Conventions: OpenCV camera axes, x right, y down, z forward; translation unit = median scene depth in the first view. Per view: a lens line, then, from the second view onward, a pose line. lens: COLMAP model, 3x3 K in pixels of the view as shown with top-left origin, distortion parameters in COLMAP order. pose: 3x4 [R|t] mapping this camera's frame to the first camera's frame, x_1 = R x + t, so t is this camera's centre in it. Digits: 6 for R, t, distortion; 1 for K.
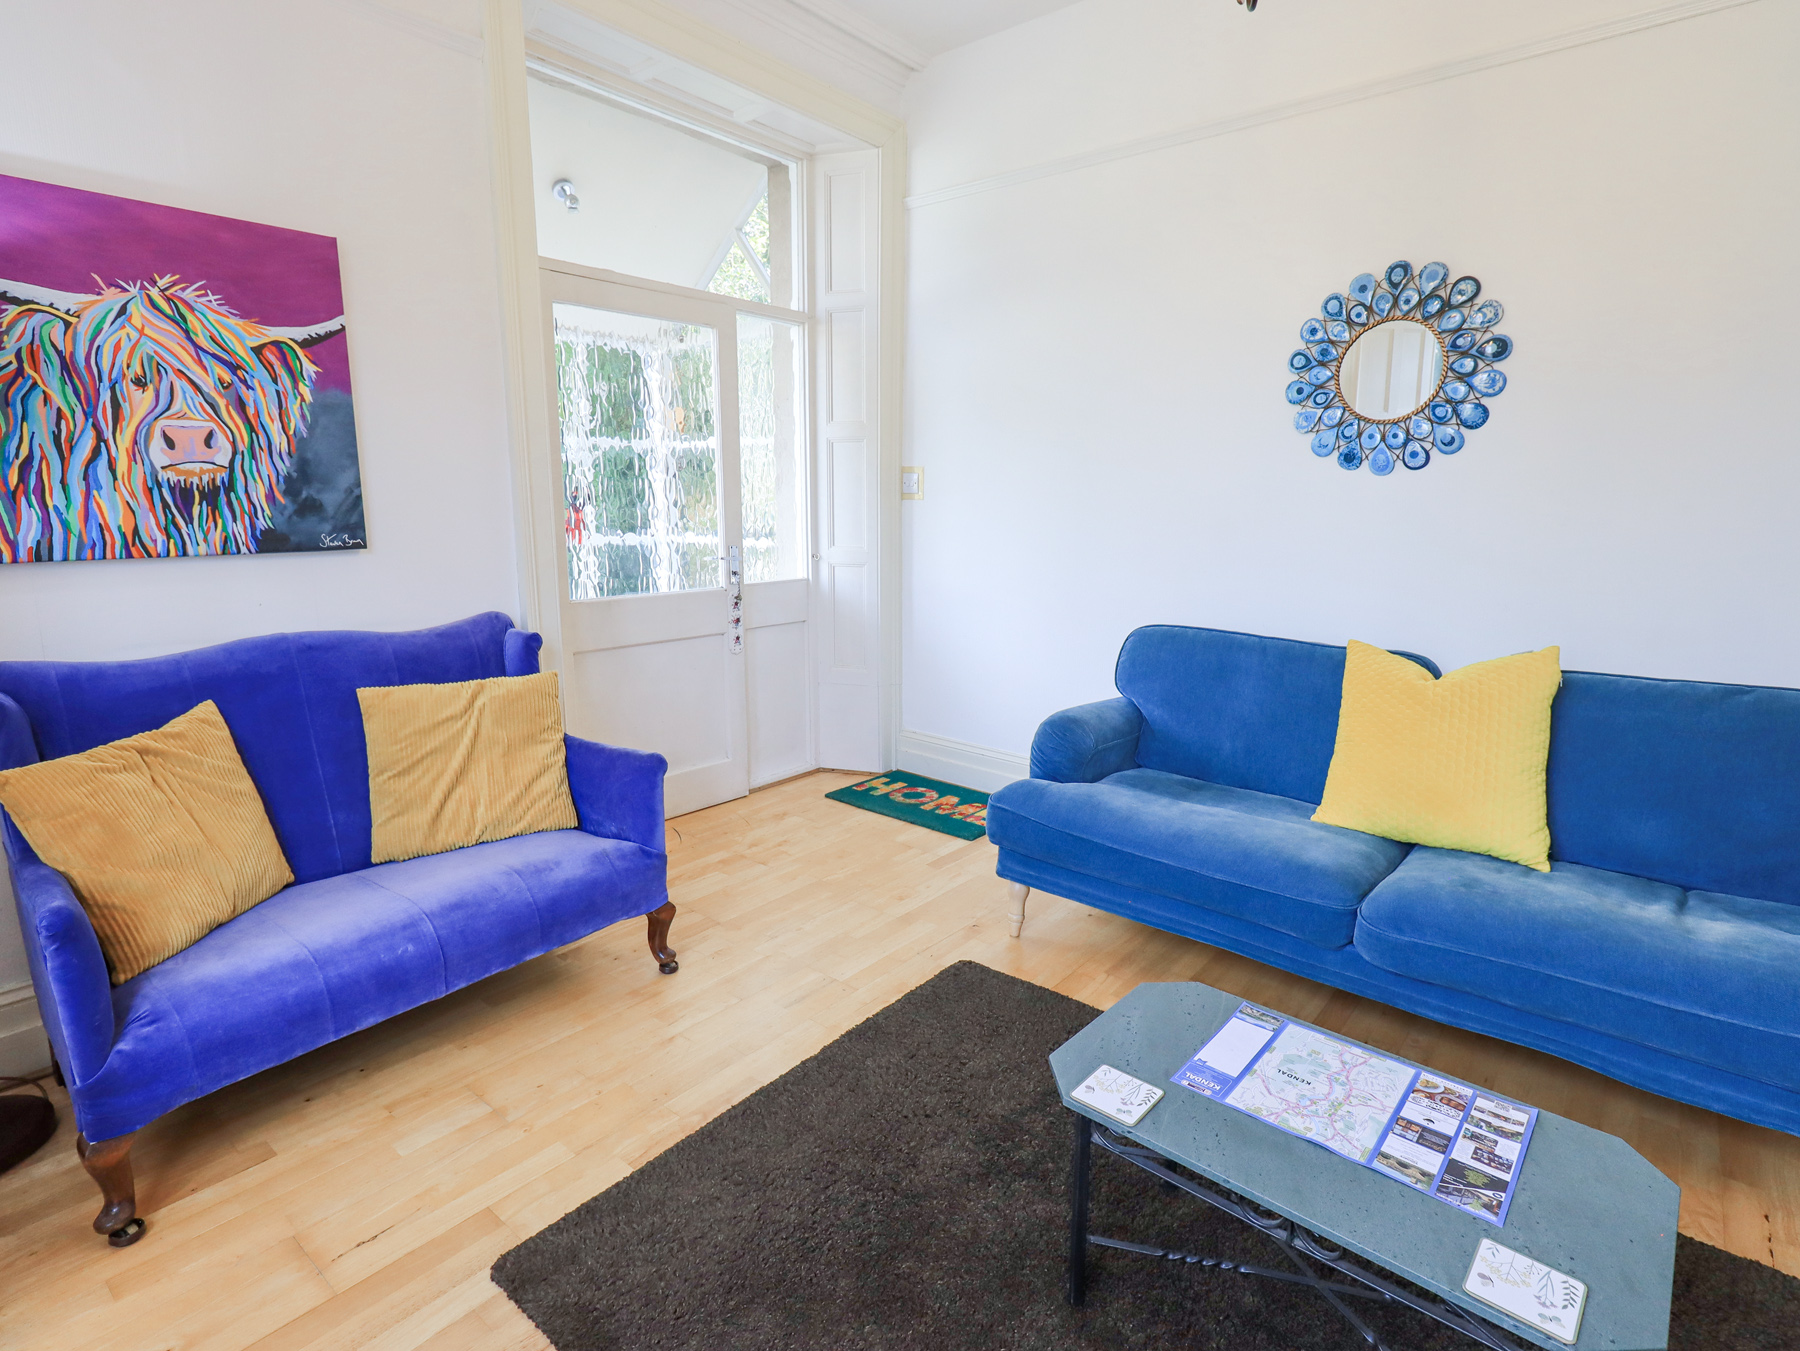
lens RADIAL K [[932.6, 0, 923.7], [0, 932.6, 658.8], [0, 0, 1]] dist [0.000512, 0.000468]
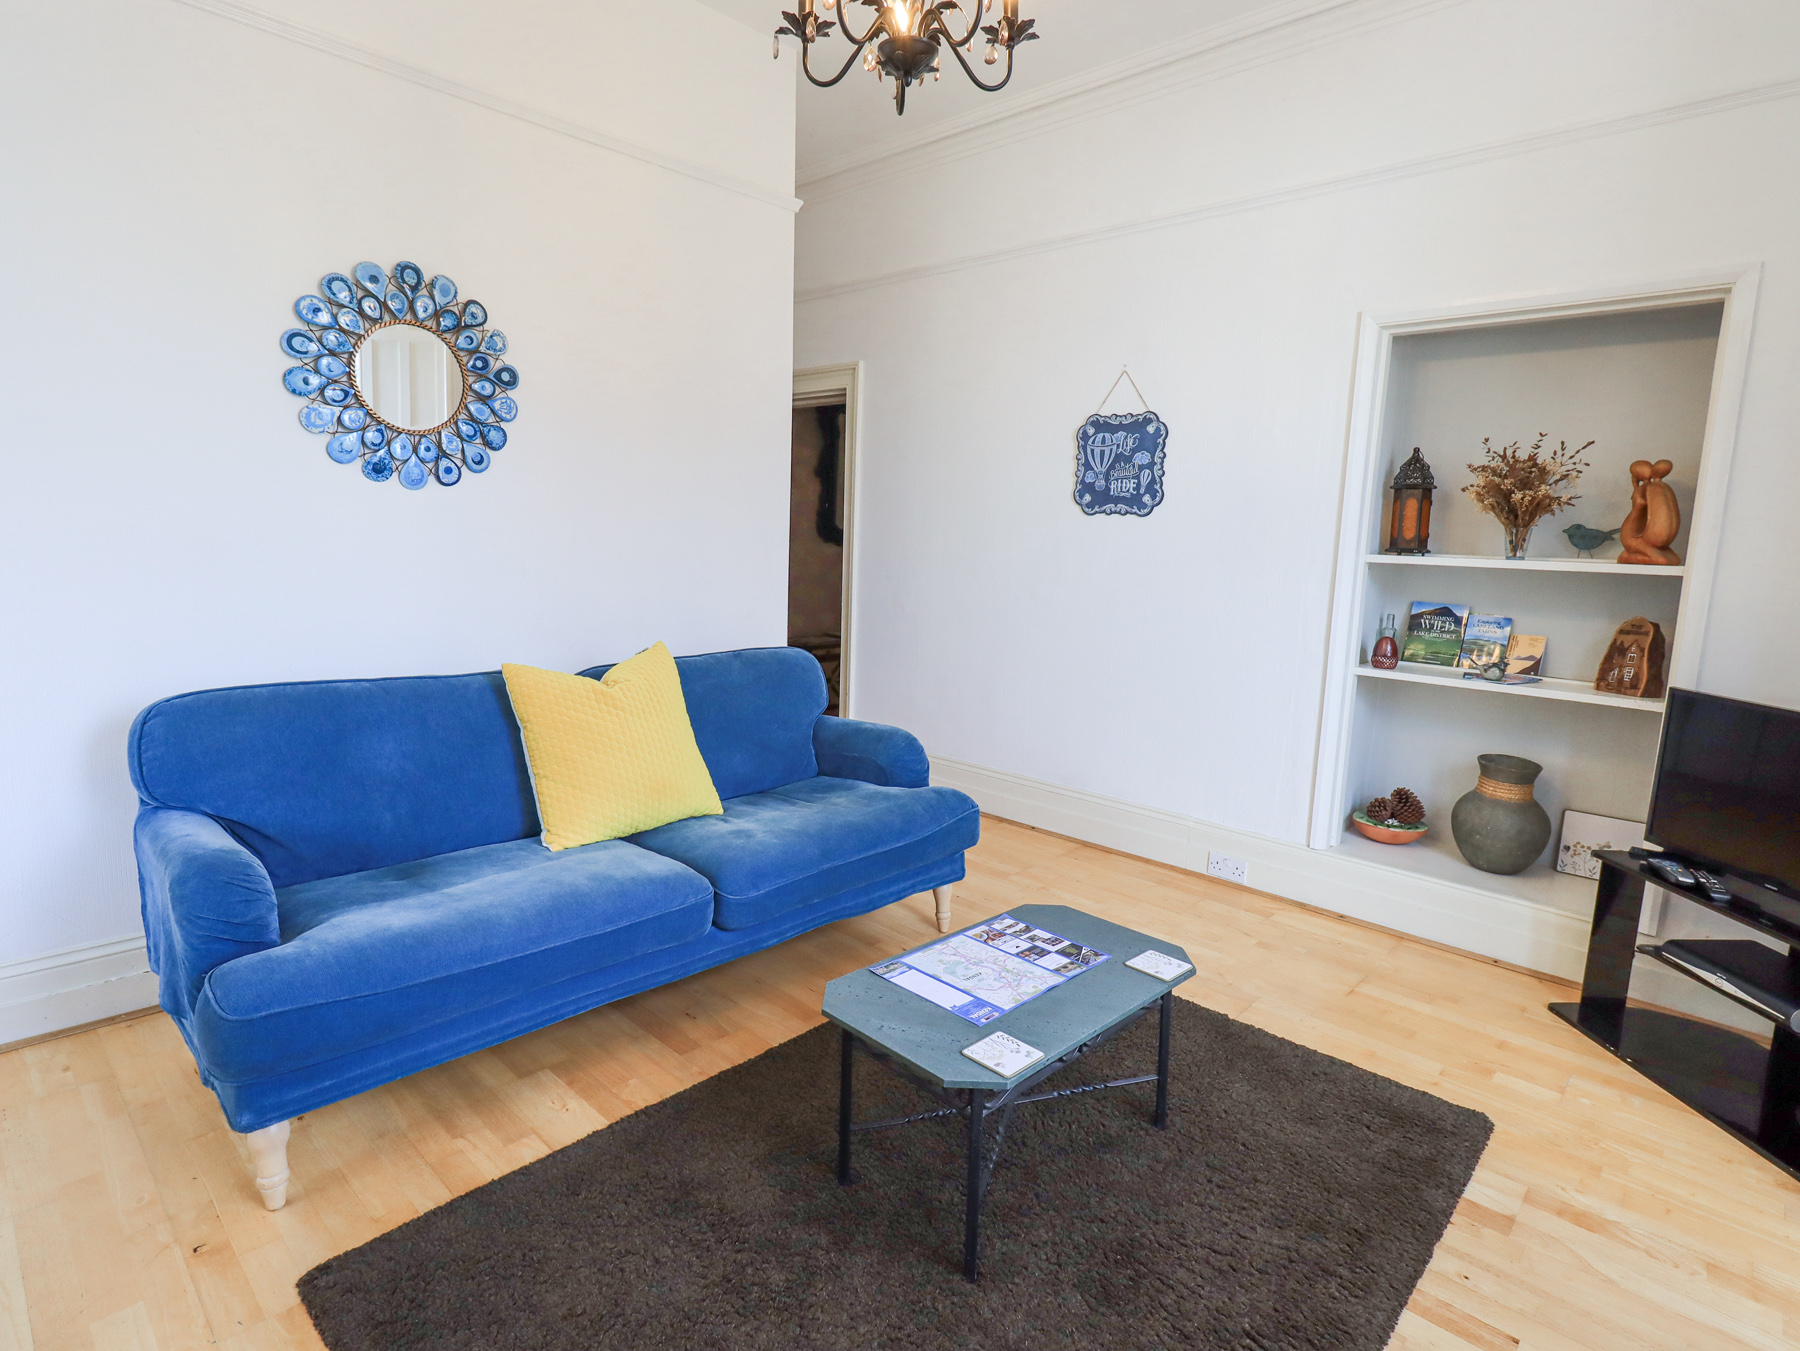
lens RADIAL K [[925.8, 0, 910.5], [0, 925.8, 655.4], [0, 0, 1]] dist [0.001650, -0.000451]
pose [[0.083713, -0.136916, 0.987039, -0.526243], [0.137053, 0.982685, 0.124688, -0.106219], [-0.987020, 0.124839, 0.101028, 0.571399]]
